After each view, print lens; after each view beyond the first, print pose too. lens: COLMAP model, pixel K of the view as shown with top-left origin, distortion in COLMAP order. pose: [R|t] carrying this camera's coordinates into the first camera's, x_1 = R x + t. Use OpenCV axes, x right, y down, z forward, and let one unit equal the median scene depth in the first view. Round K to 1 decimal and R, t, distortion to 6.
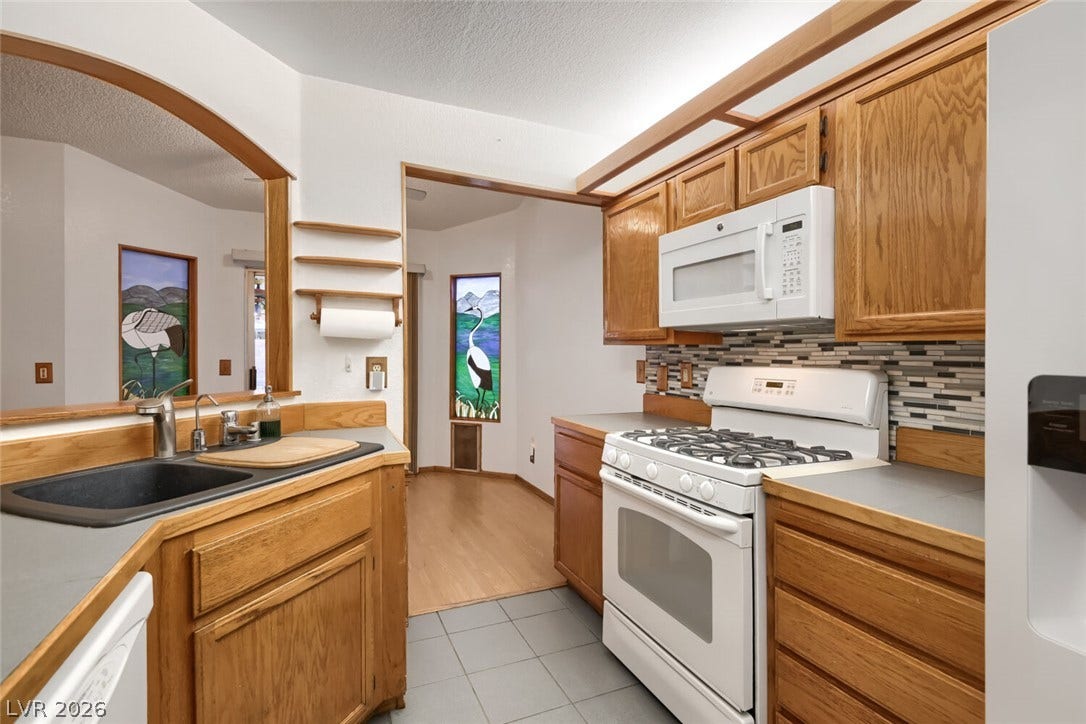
lens RADIAL K [[493.2, 0, 535.2], [0, 493.2, 356.3], [0, 0, 1]] dist [0.013674, -0.000167]
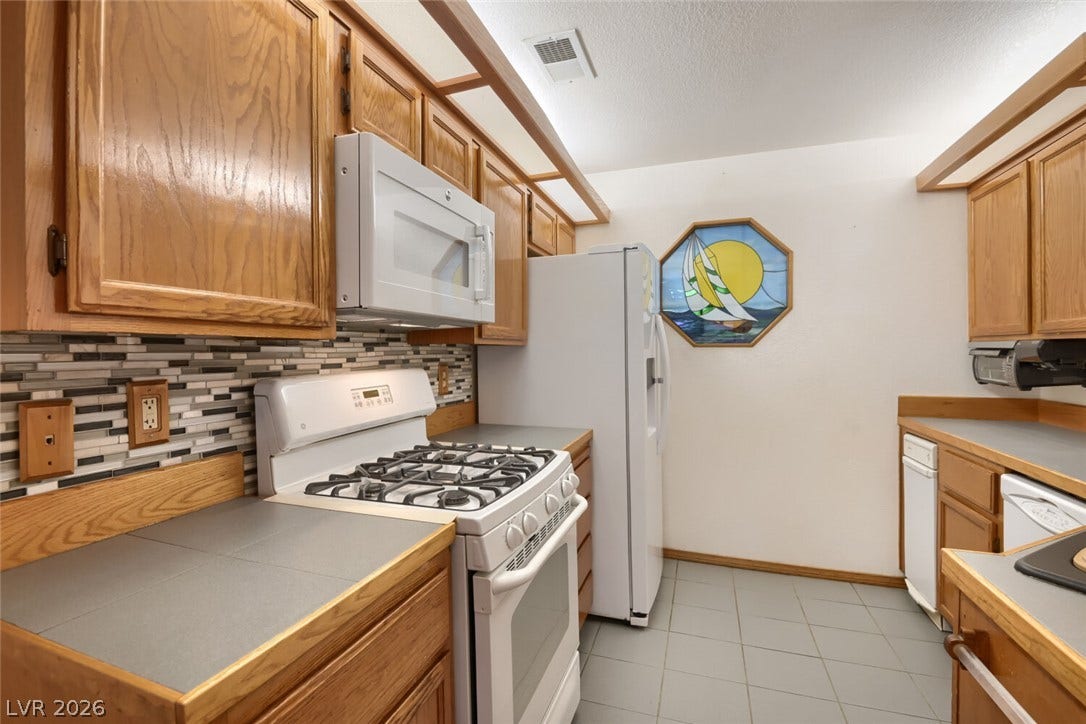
lens RADIAL K [[506.0, 0, 517.5], [0, 506.0, 361.6], [0, 0, 1]] dist [0.004259, -0.010930]
pose [[-0.707878, -0.011182, 0.706246, -0.125000], [0.014811, 0.999420, 0.030669, -0.007586], [-0.706180, 0.032170, -0.707302, 0.671568]]
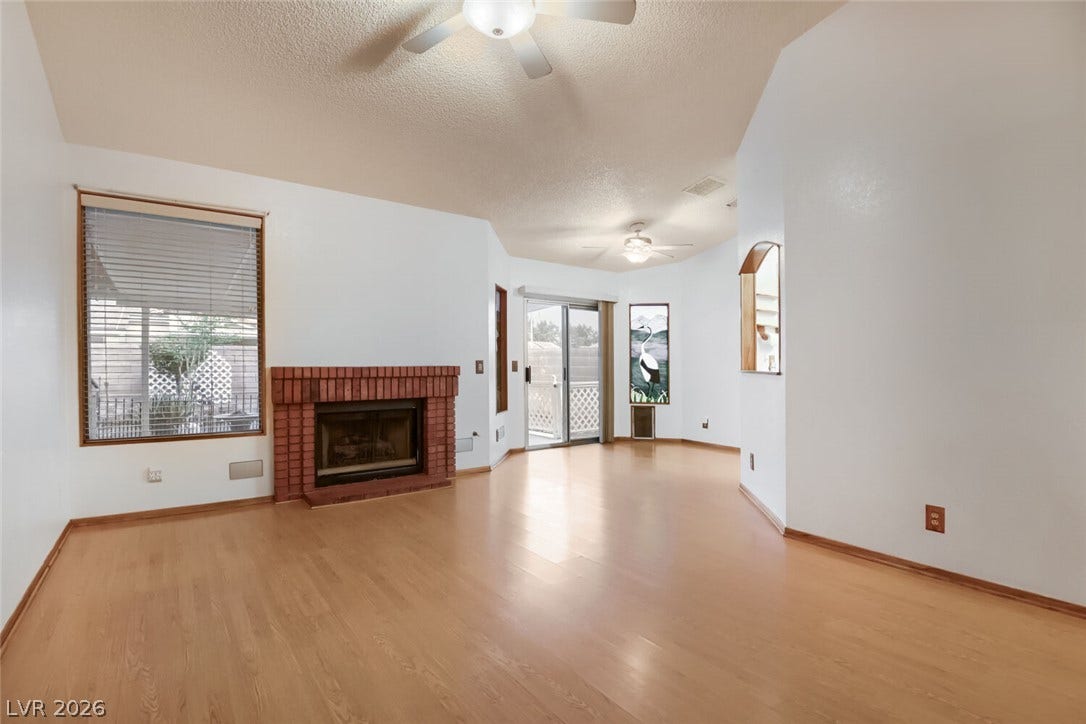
lens RADIAL K [[493.2, 0, 535.2], [0, 493.2, 356.3], [0, 0, 1]] dist [0.013674, -0.000167]
pose [[0.978537, -0.000901, 0.206069, -0.901367], [0.007152, 0.999536, -0.029591, 0.037270], [-0.205947, 0.030430, 0.978090, -0.431284]]
